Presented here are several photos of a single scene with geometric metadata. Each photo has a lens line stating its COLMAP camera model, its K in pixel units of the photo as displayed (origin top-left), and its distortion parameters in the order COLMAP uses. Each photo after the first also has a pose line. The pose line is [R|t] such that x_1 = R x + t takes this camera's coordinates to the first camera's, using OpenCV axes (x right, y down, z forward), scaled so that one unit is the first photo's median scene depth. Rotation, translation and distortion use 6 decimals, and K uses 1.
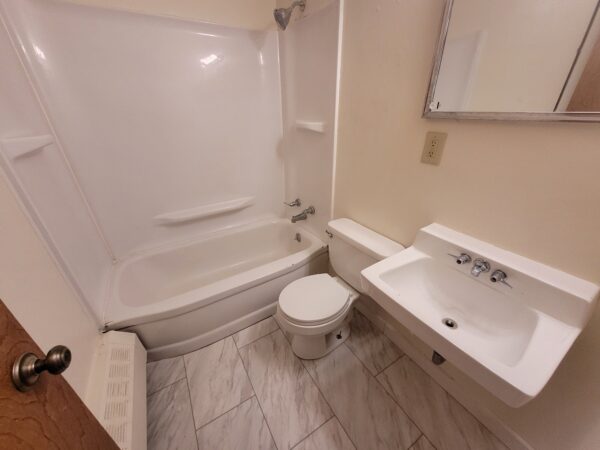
lens RADIAL K [[235.6, 0, 299.7], [0, 235.6, 226.9], [0, 0, 1]] dist [0.002356, -0.000046]
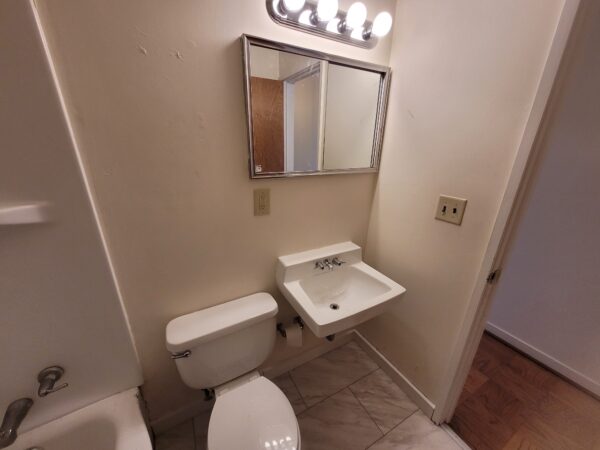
lens RADIAL K [[235.6, 0, 299.2], [0, 235.6, 226.1], [0, 0, 1]] dist [0.002356, -0.000046]
pose [[0.044657, -0.313506, 0.948535, -0.527461], [0.433826, 0.861369, 0.264272, -0.440354], [-0.899889, 0.399697, 0.174473, 0.659618]]
